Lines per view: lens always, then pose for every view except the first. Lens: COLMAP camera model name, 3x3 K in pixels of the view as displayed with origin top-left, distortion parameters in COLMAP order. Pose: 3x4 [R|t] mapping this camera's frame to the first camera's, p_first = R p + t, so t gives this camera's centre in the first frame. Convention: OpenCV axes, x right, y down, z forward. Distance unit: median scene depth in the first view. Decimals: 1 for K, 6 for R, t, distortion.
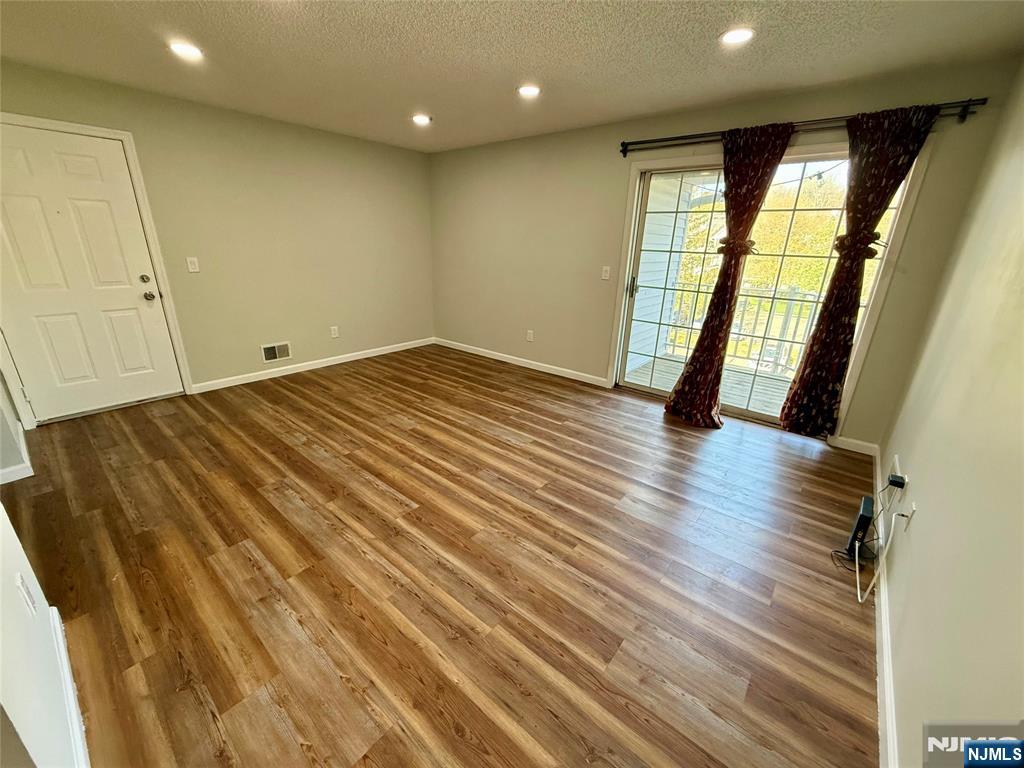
lens RADIAL K [[408.9, 0, 511.2], [0, 408.9, 383.3], [0, 0, 1]] dist [-0.001187, 0.000795]
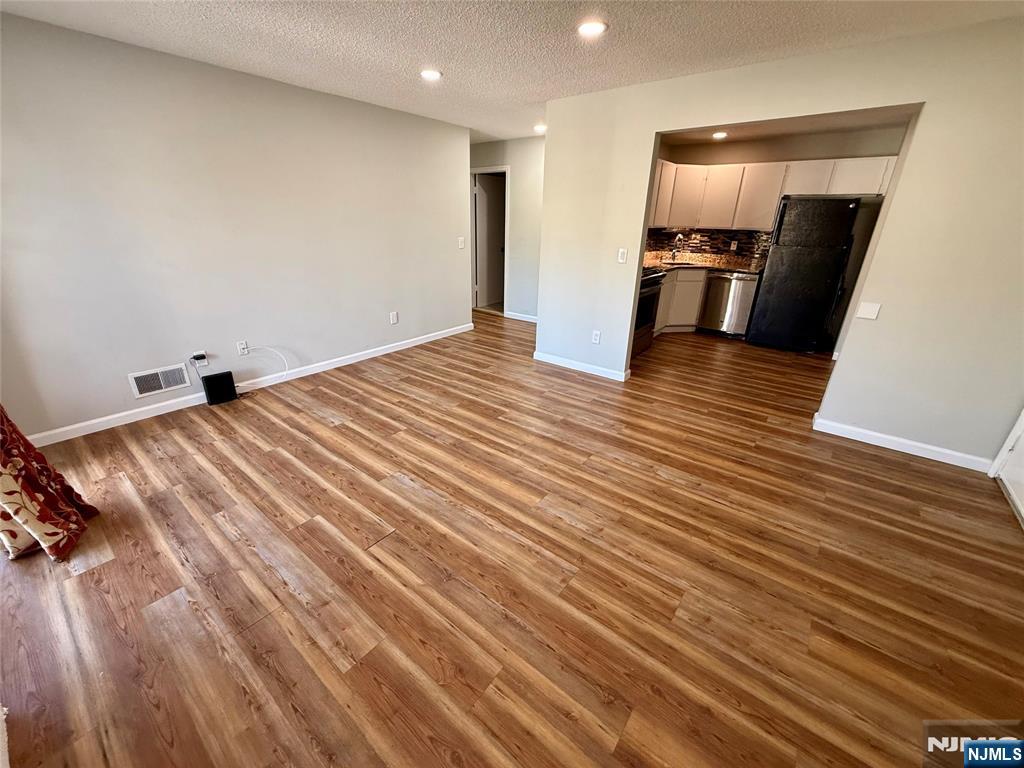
lens RADIAL K [[408.9, 0, 509.6], [0, 408.9, 383.4], [0, 0, 1]] dist [-0.001187, 0.000795]
pose [[-0.998872, -0.028962, -0.037620, -0.168505], [-0.046584, 0.750825, 0.658857, -0.562561], [0.009165, 0.659866, -0.751327, 1.574736]]
